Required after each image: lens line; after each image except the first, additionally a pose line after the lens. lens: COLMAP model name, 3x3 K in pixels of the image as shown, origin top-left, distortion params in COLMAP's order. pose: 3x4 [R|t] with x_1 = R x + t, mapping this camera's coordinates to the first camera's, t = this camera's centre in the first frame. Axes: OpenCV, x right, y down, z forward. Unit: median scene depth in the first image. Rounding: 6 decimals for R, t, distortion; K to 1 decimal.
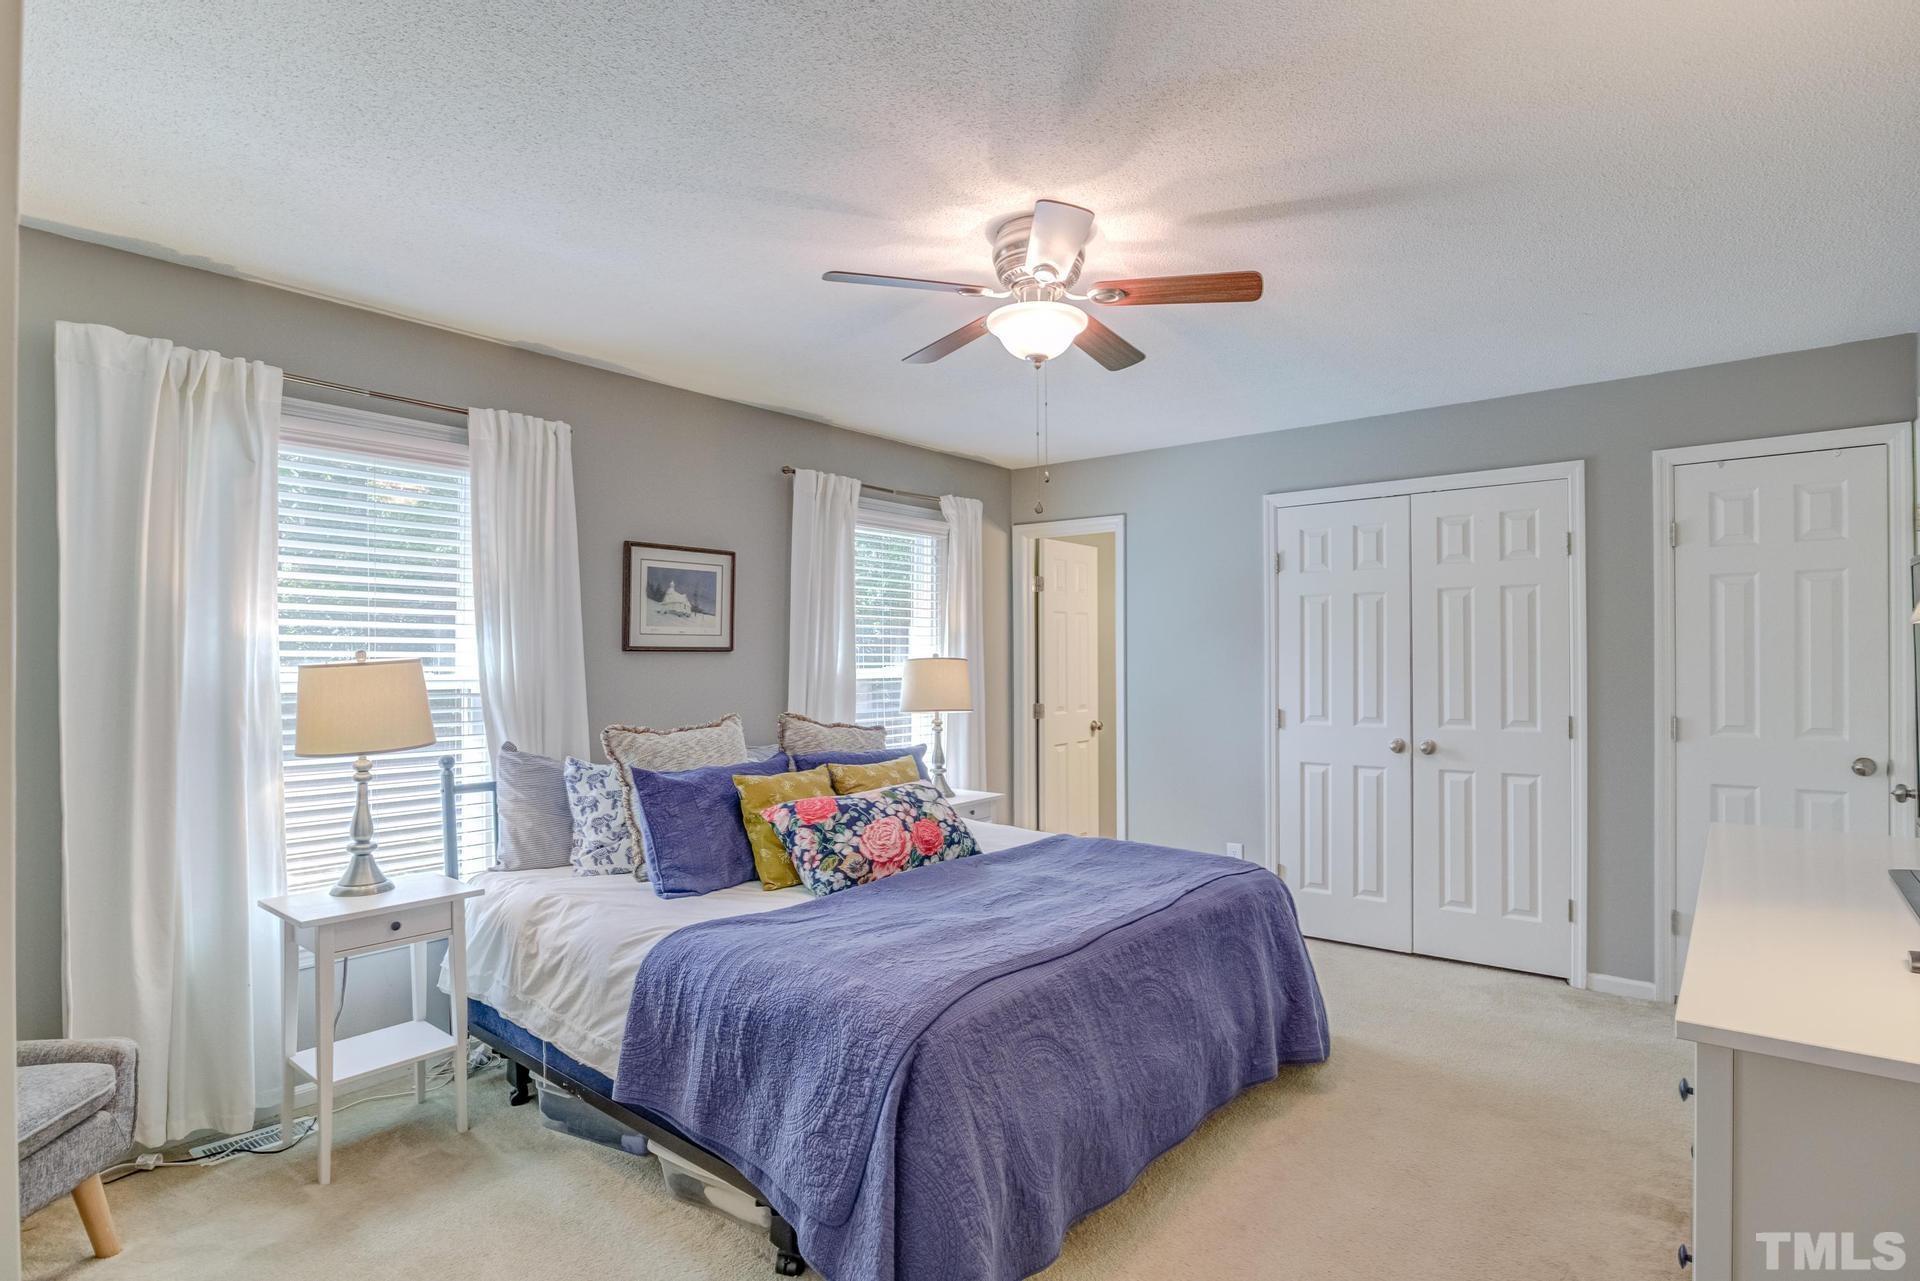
lens RADIAL K [[954.0, 0, 989.5], [0, 954.0, 632.1], [0, 0, 1]] dist [-0.020603, 0.001353]
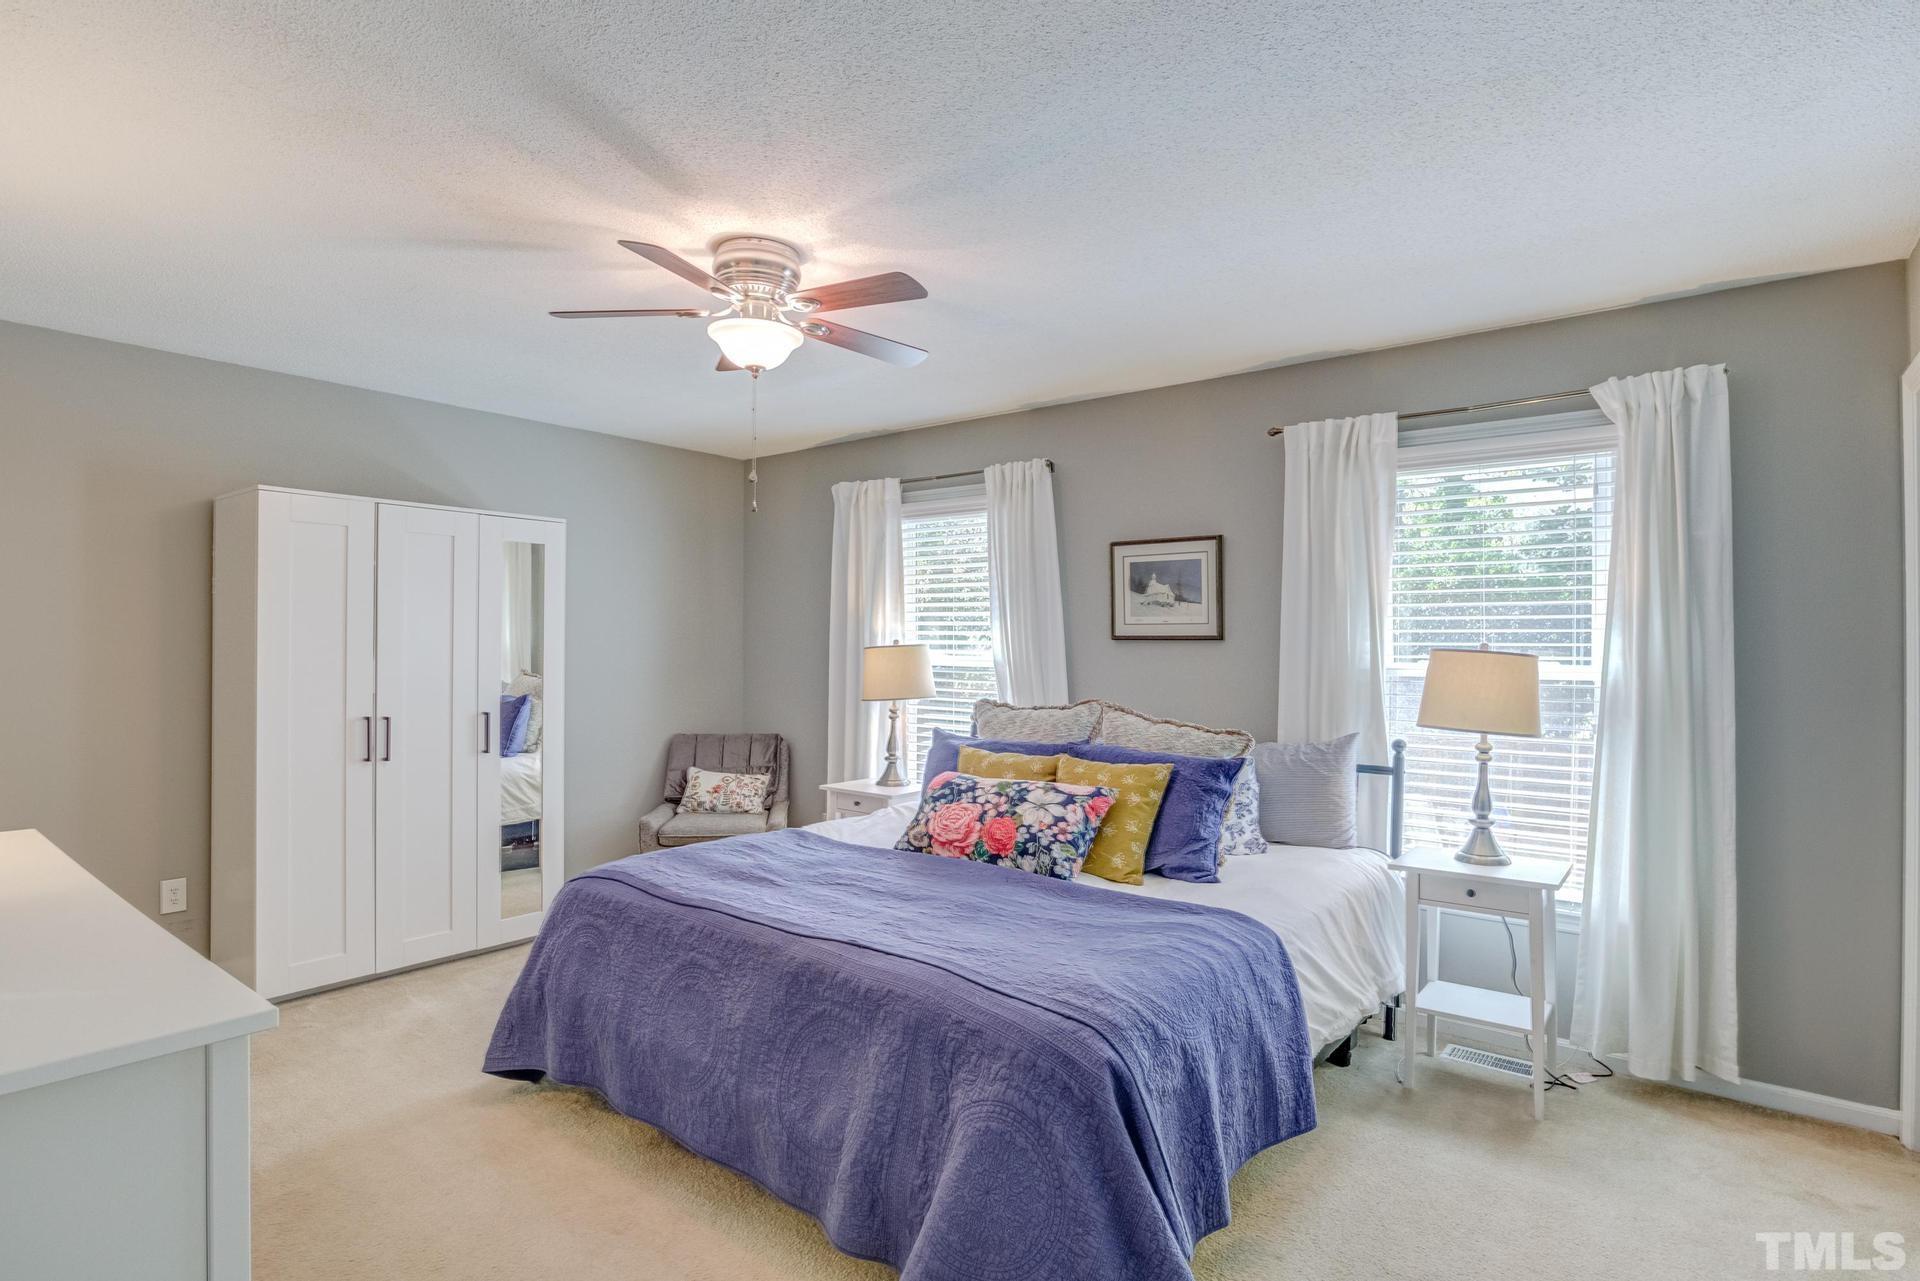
lens RADIAL K [[954.0, 0, 989.5], [0, 954.0, 632.1], [0, 0, 1]] dist [-0.020603, 0.001353]
pose [[0.031380, -0.004587, -0.999497, 0.716387], [0.024591, 0.999690, -0.003816, 0.011370], [0.999205, -0.024459, 0.031483, 0.776375]]
